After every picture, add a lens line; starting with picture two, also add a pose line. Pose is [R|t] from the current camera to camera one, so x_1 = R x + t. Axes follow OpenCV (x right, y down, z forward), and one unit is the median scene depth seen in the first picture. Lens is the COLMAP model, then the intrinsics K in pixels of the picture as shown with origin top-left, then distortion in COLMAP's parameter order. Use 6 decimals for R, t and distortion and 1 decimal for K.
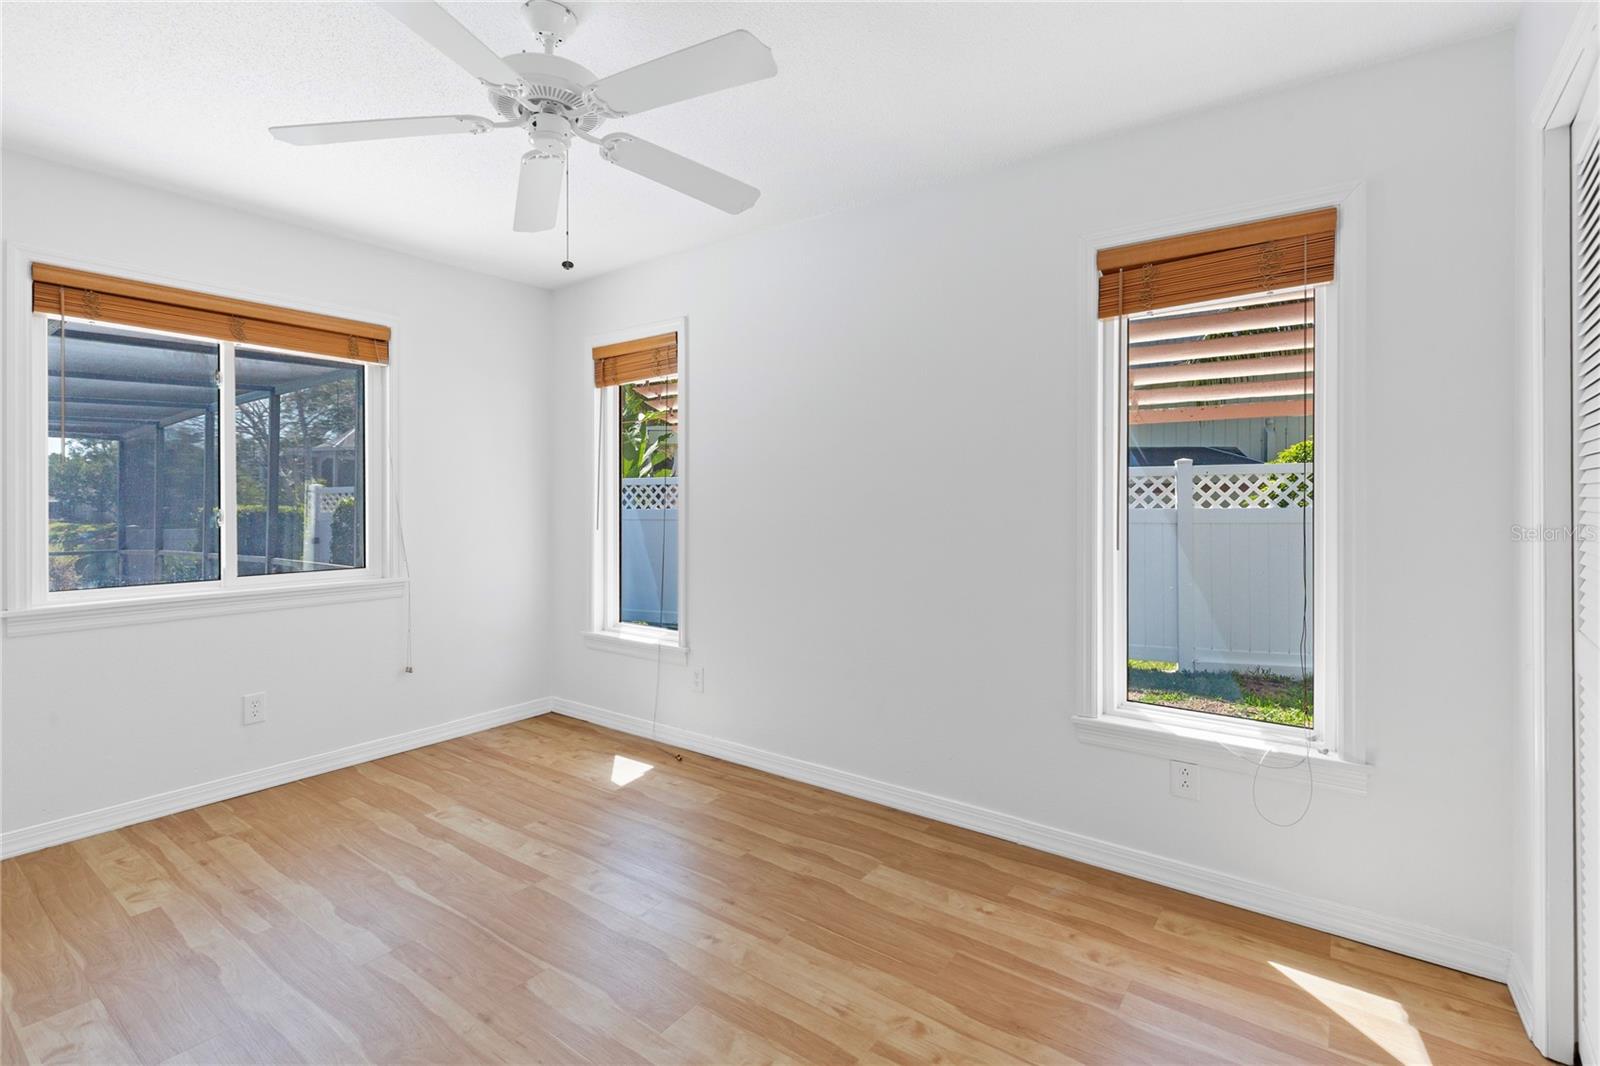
lens RADIAL K [[732.9, 0, 799.0], [0, 732.9, 501.3], [0, 0, 1]] dist [0.009190, -0.000202]
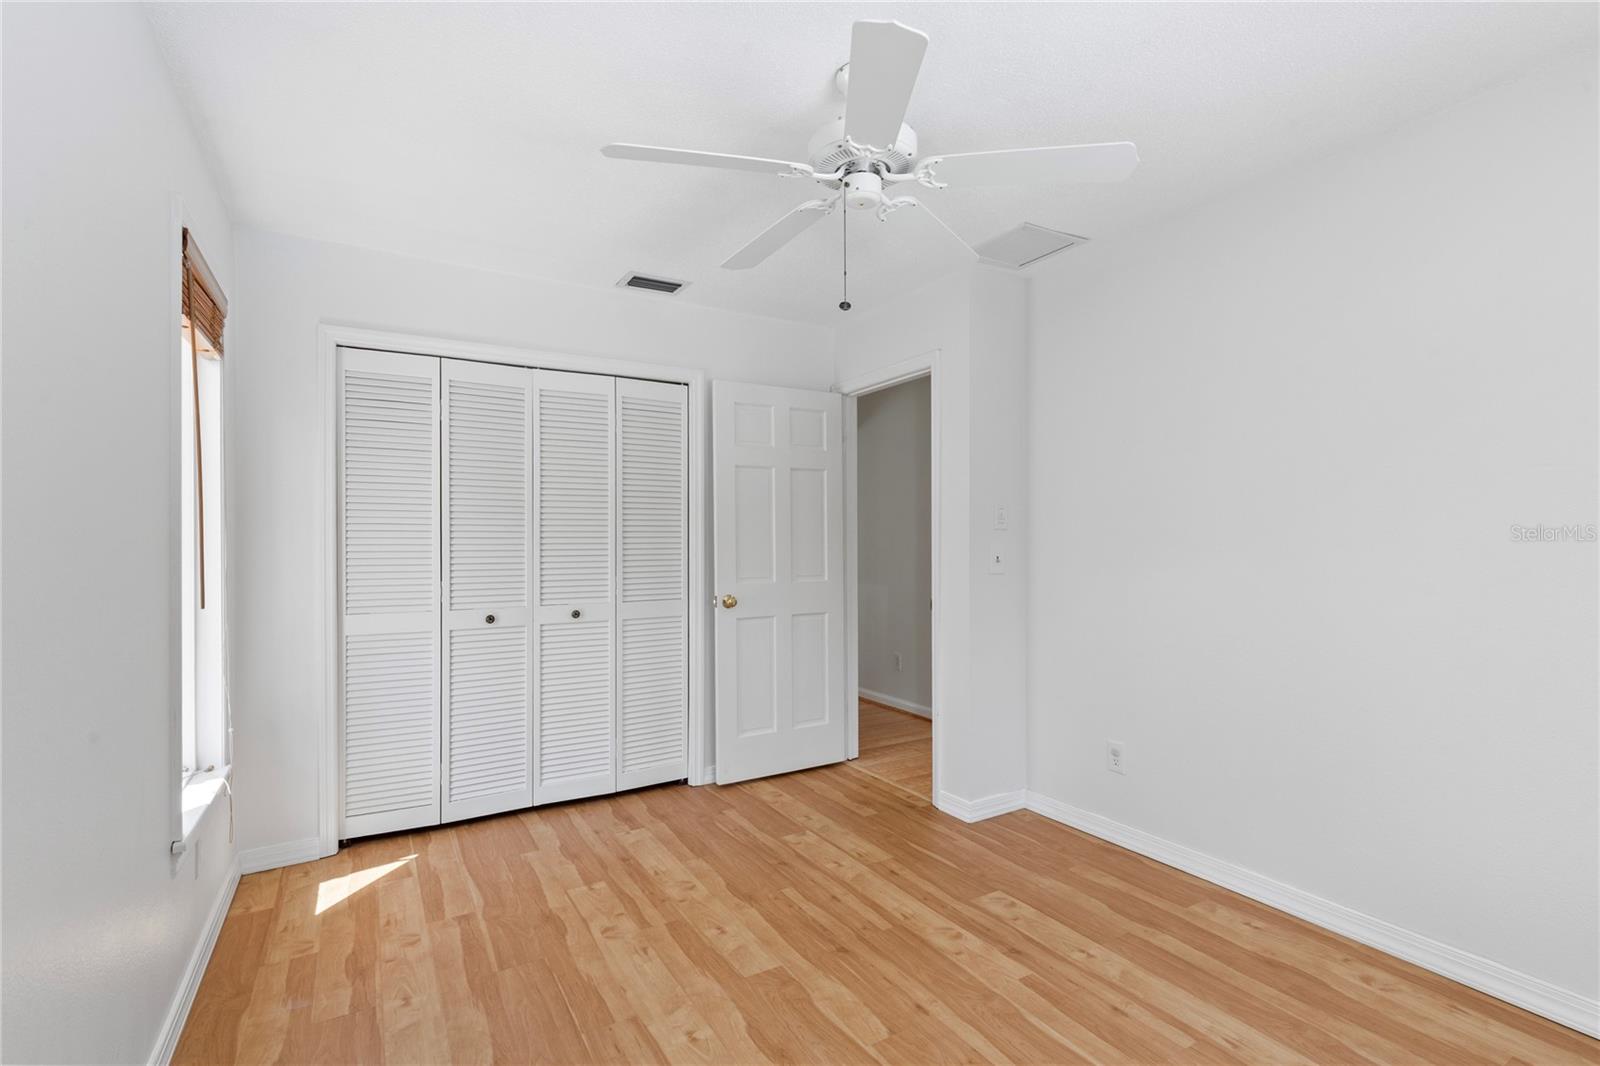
lens RADIAL K [[732.9, 0, 801.0], [0, 732.9, 540.9], [0, 0, 1]] dist [0.009190, -0.000202]
pose [[-0.919073, 0.007167, 0.394022, -0.485077], [0.005285, 0.999969, -0.005860, 0.002858], [-0.394052, -0.003303, -0.919082, 1.446652]]
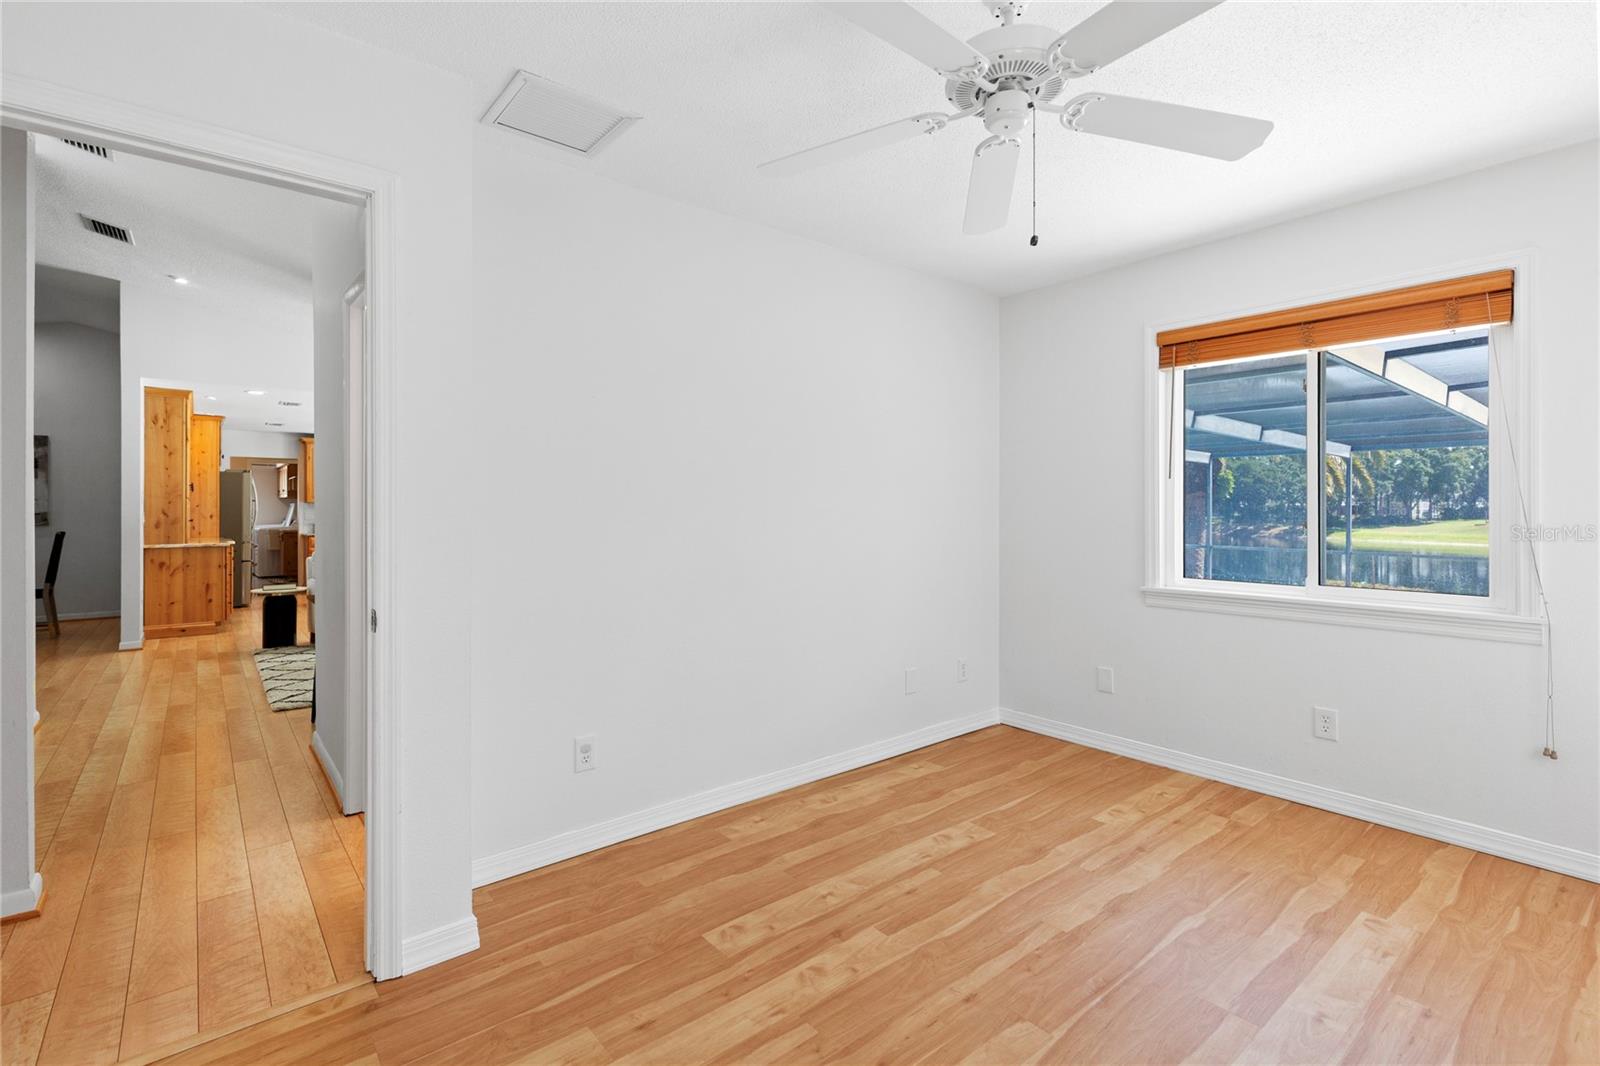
lens RADIAL K [[732.9, 0, 794.6], [0, 732.9, 505.1], [0, 0, 1]] dist [0.009190, -0.000202]
pose [[-0.246683, -0.005727, -0.969079, 0.459033], [0.001832, 0.999978, -0.006376, 0.000573], [0.969095, -0.003349, -0.246667, 0.705527]]
